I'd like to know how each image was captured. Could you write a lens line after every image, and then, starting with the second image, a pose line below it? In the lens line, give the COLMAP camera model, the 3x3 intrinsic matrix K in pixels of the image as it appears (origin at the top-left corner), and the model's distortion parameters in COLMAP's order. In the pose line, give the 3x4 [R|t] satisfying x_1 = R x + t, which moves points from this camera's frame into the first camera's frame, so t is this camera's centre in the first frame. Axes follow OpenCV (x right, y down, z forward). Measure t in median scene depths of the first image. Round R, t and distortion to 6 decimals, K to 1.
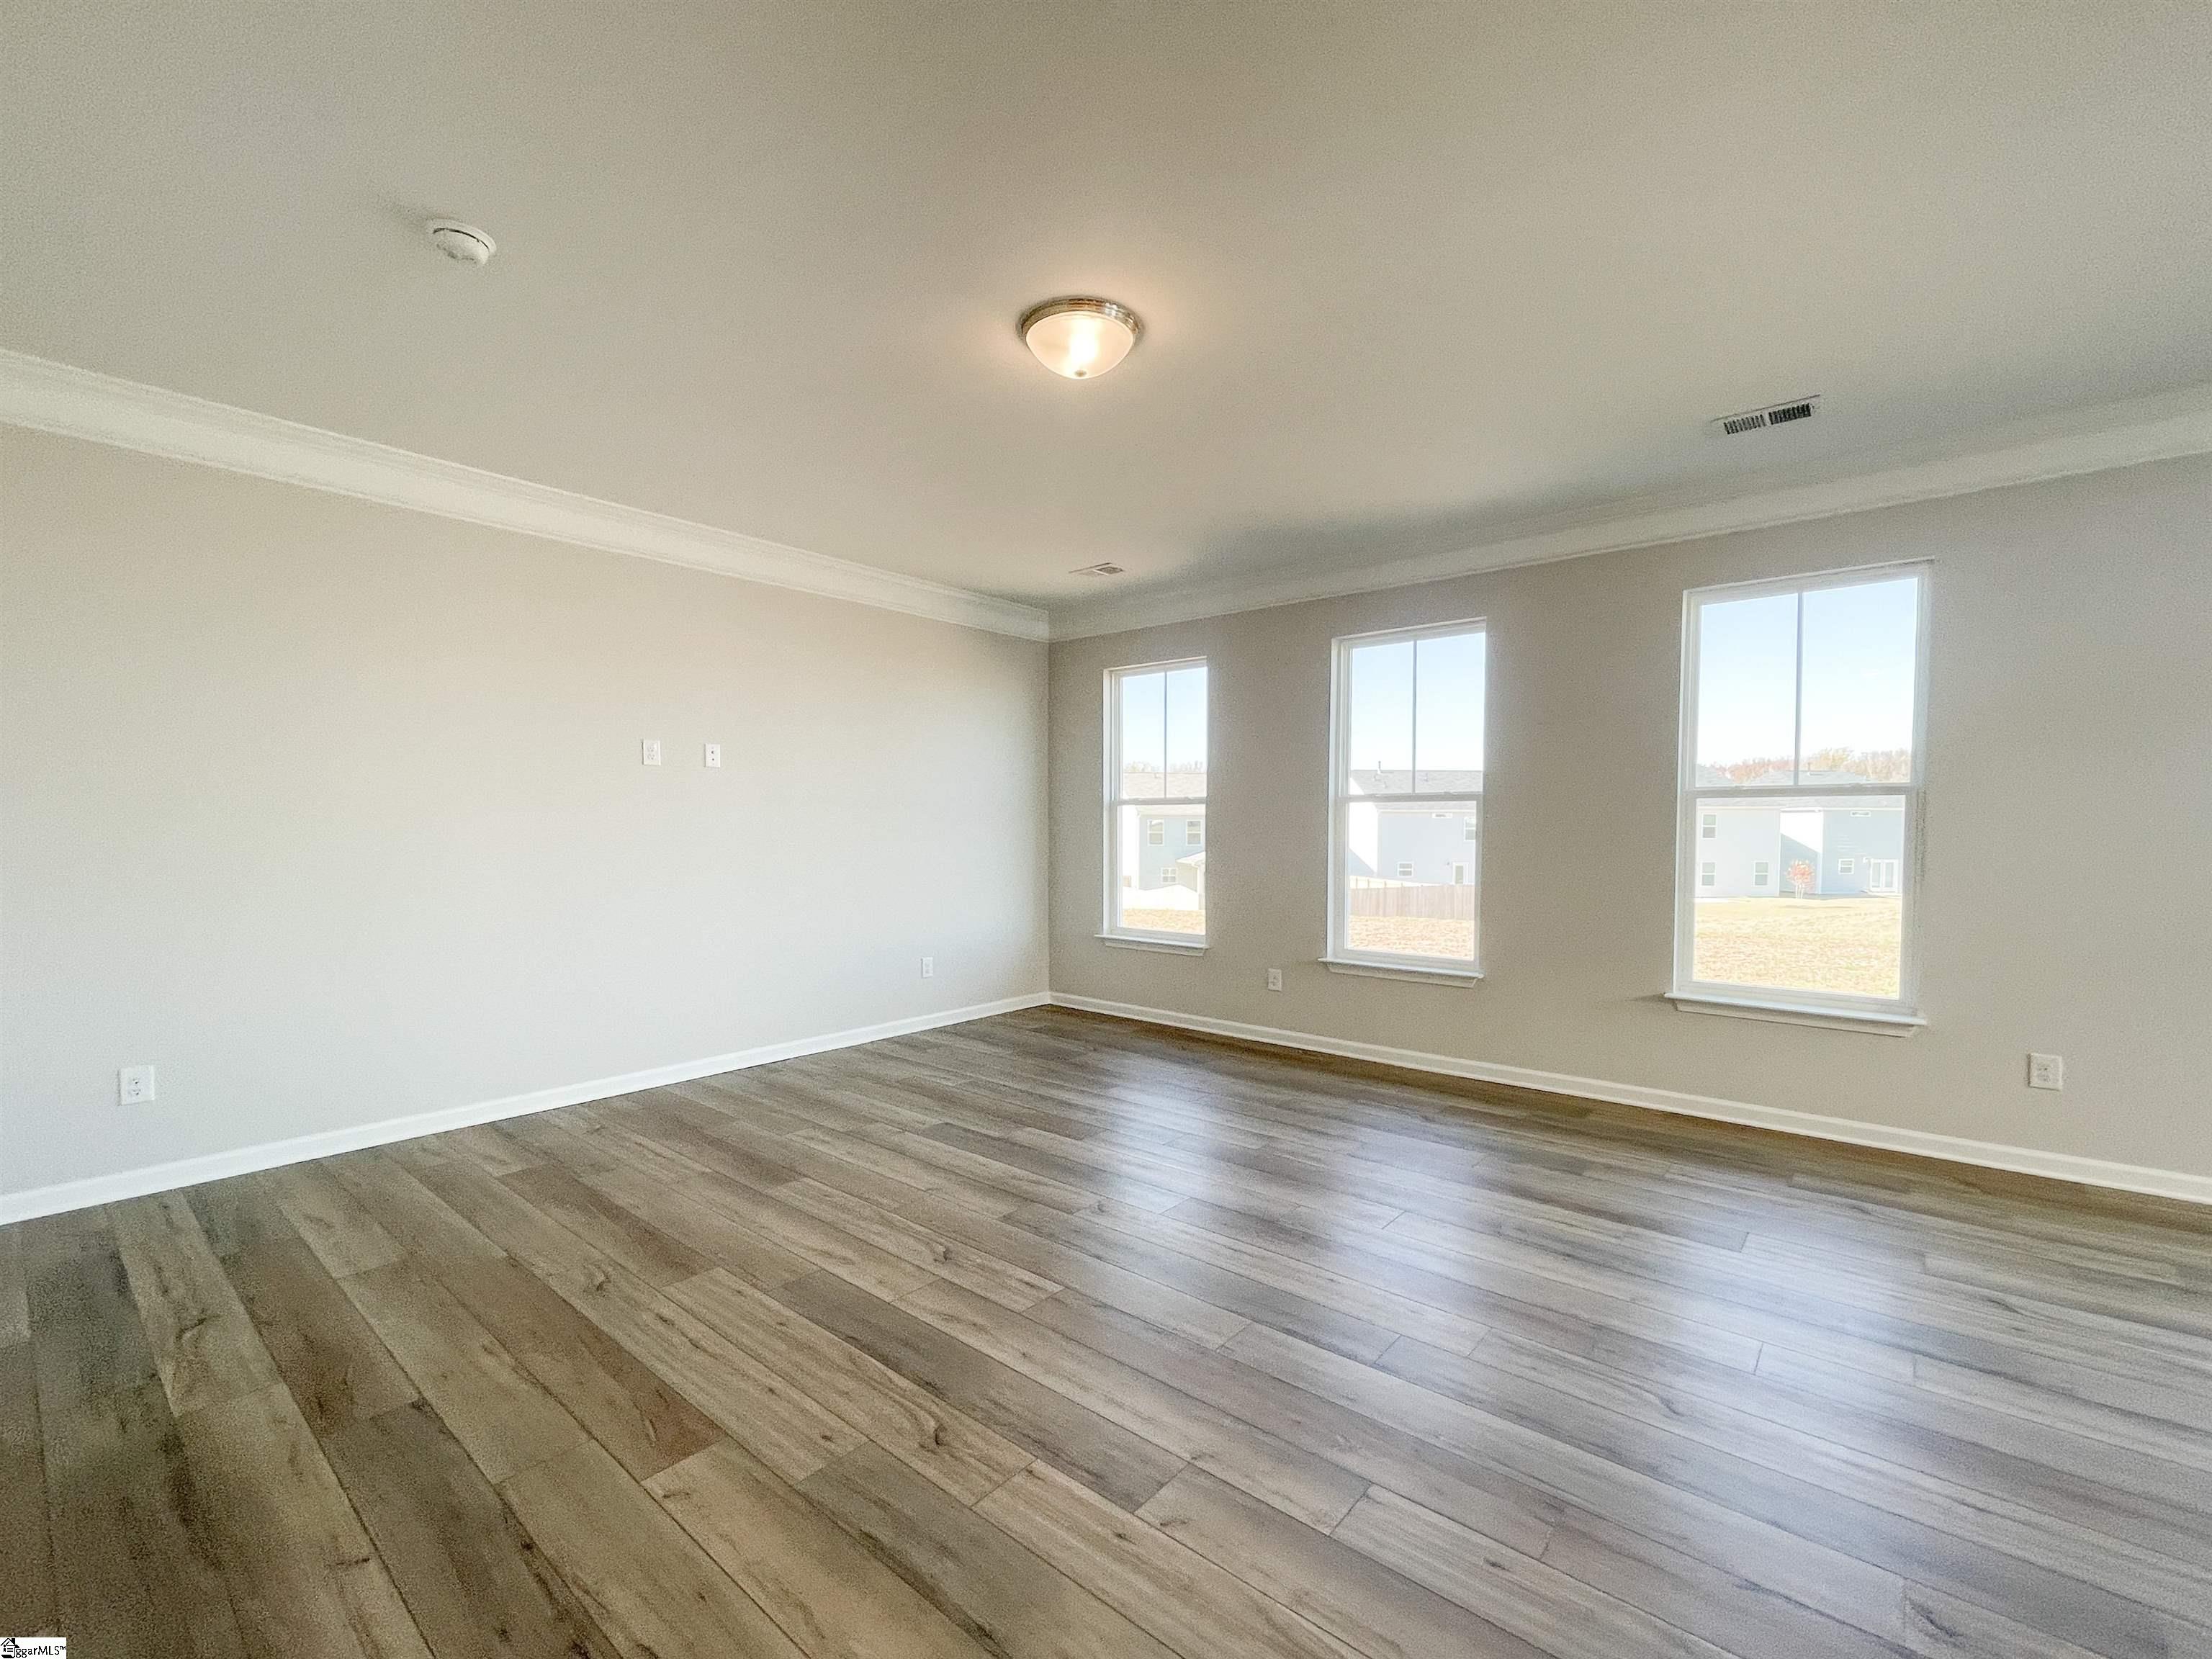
lens RADIAL K [[903.9, 0, 1049.3], [0, 903.9, 853.0], [0, 0, 1]] dist [0.000122, -0.000380]
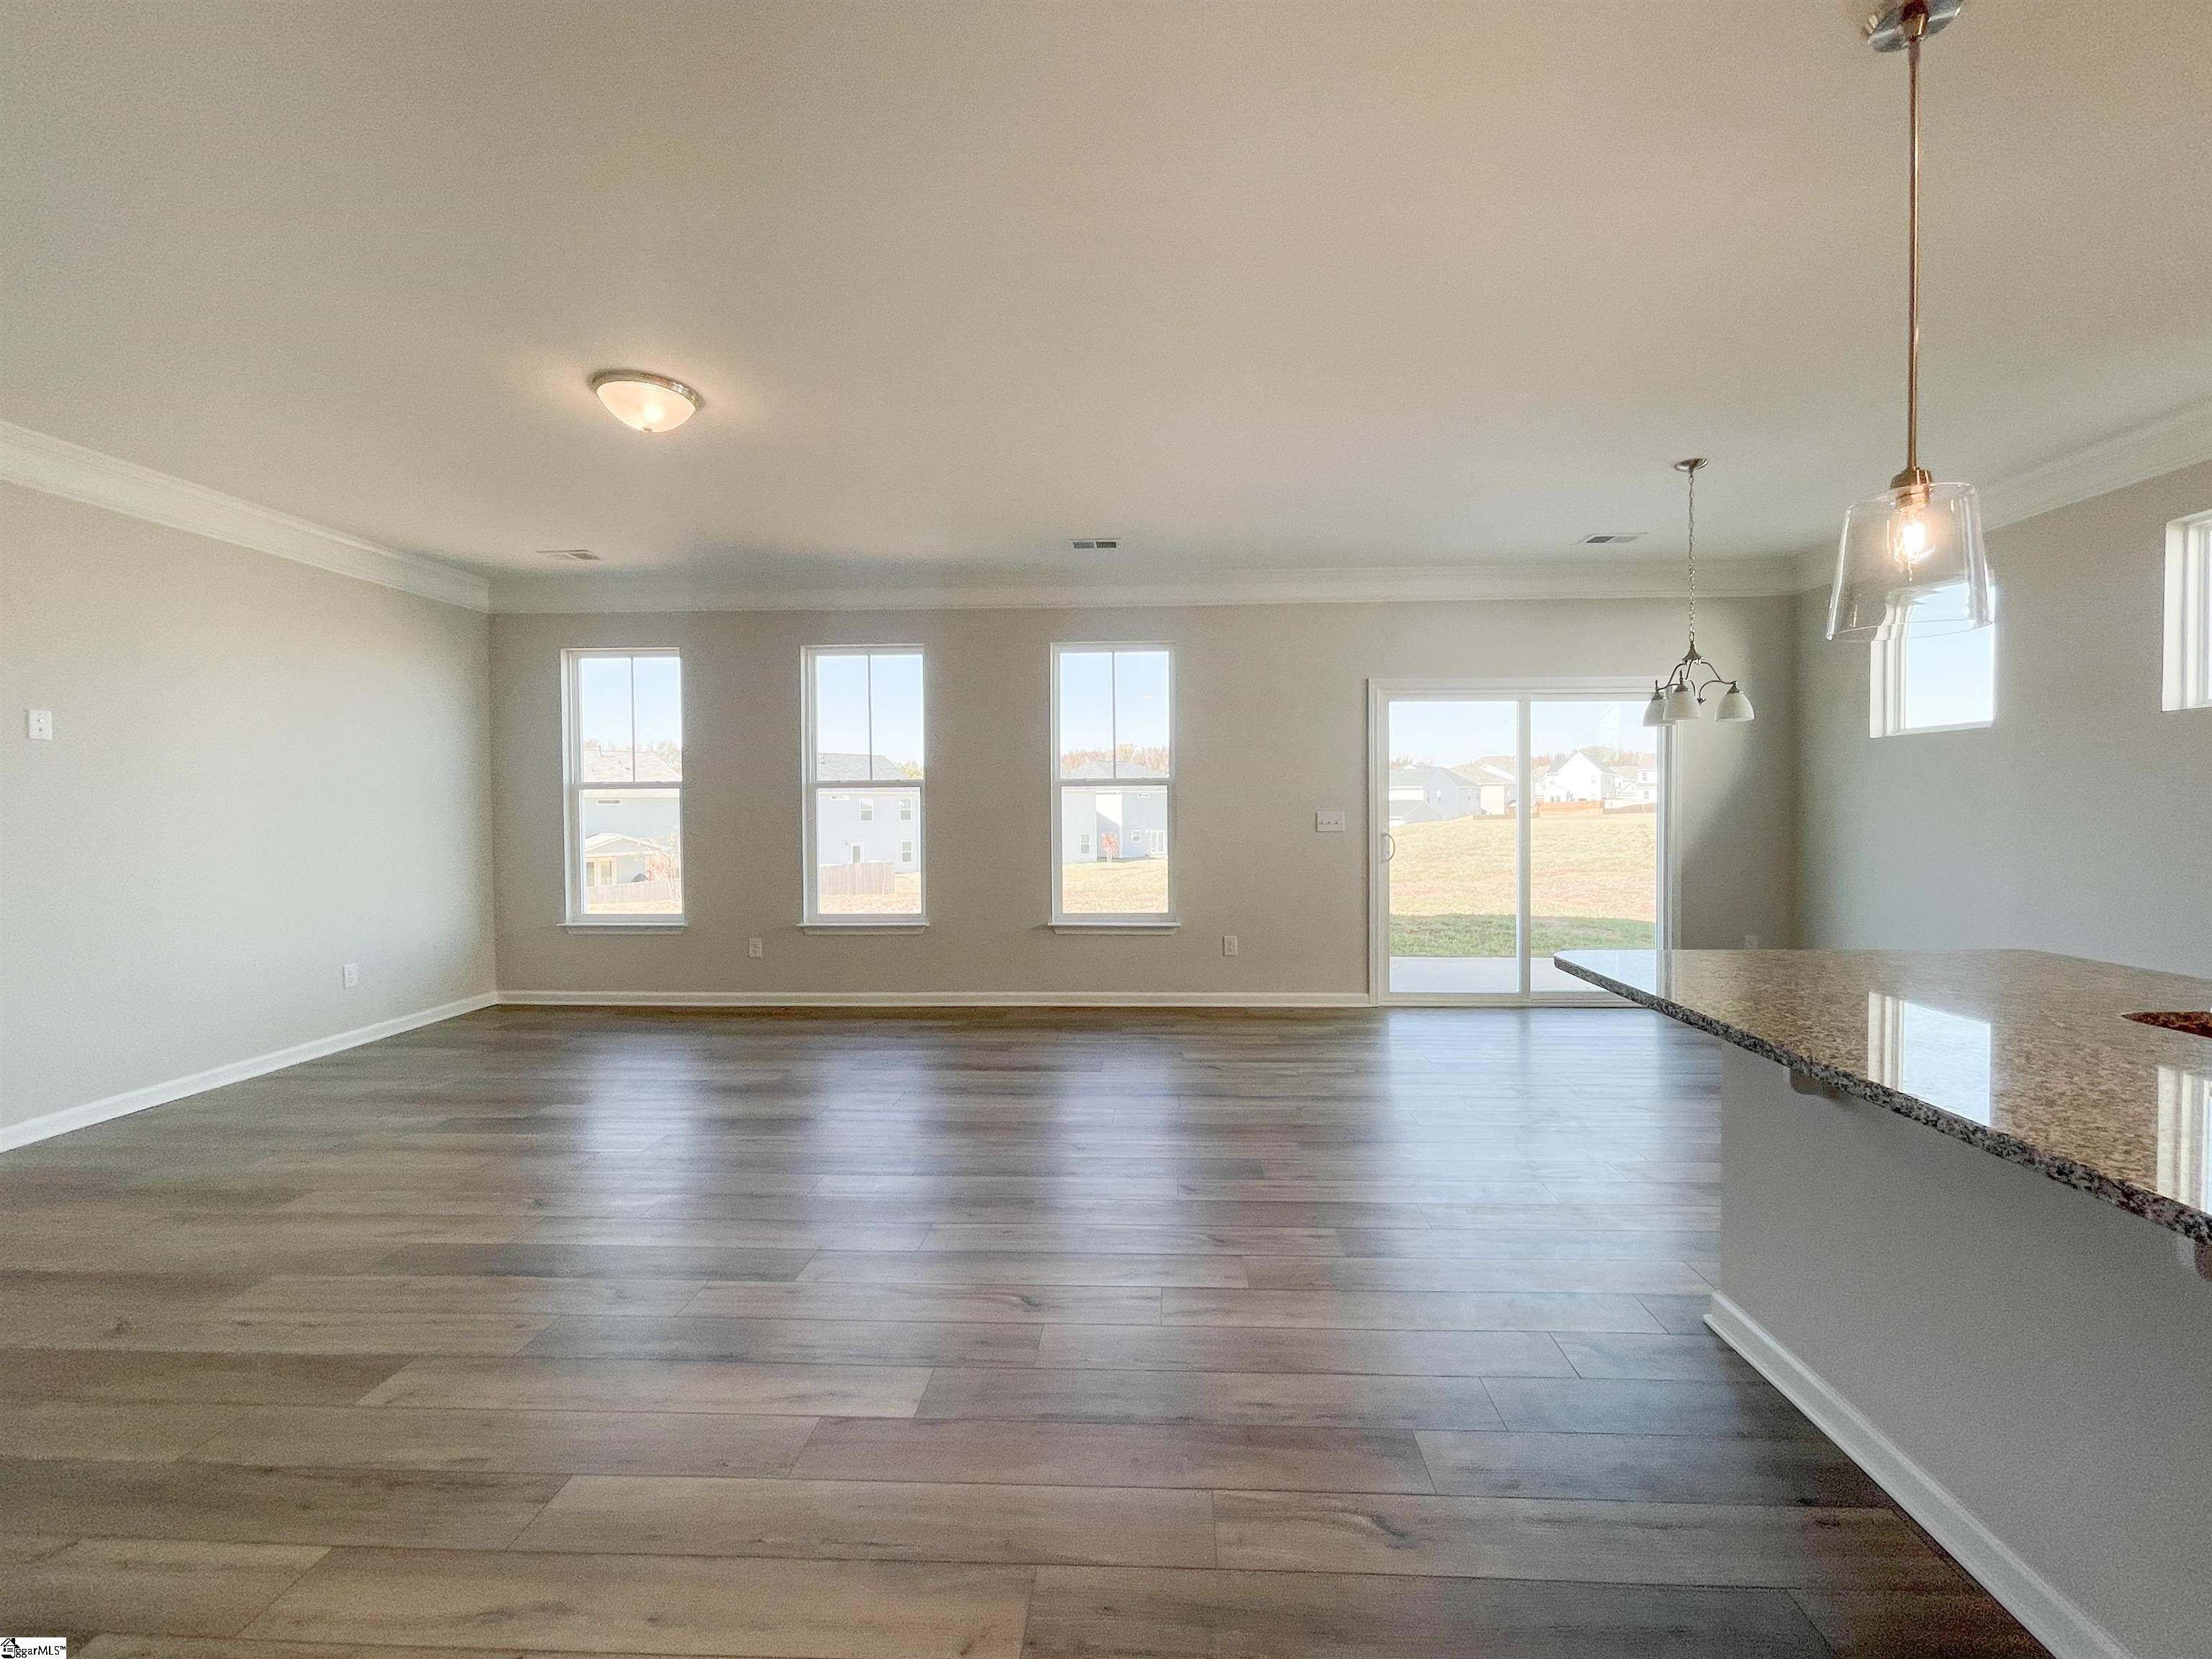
lens RADIAL K [[925.2, 0, 1100.4], [0, 925.2, 796.8], [0, 0, 1]] dist [0.000655, 0.000077]
pose [[0.774939, -0.001854, 0.632034, -0.173556], [0.028643, 0.999071, -0.032190, 0.005681], [-0.631387, 0.043049, 0.774272, -0.186998]]
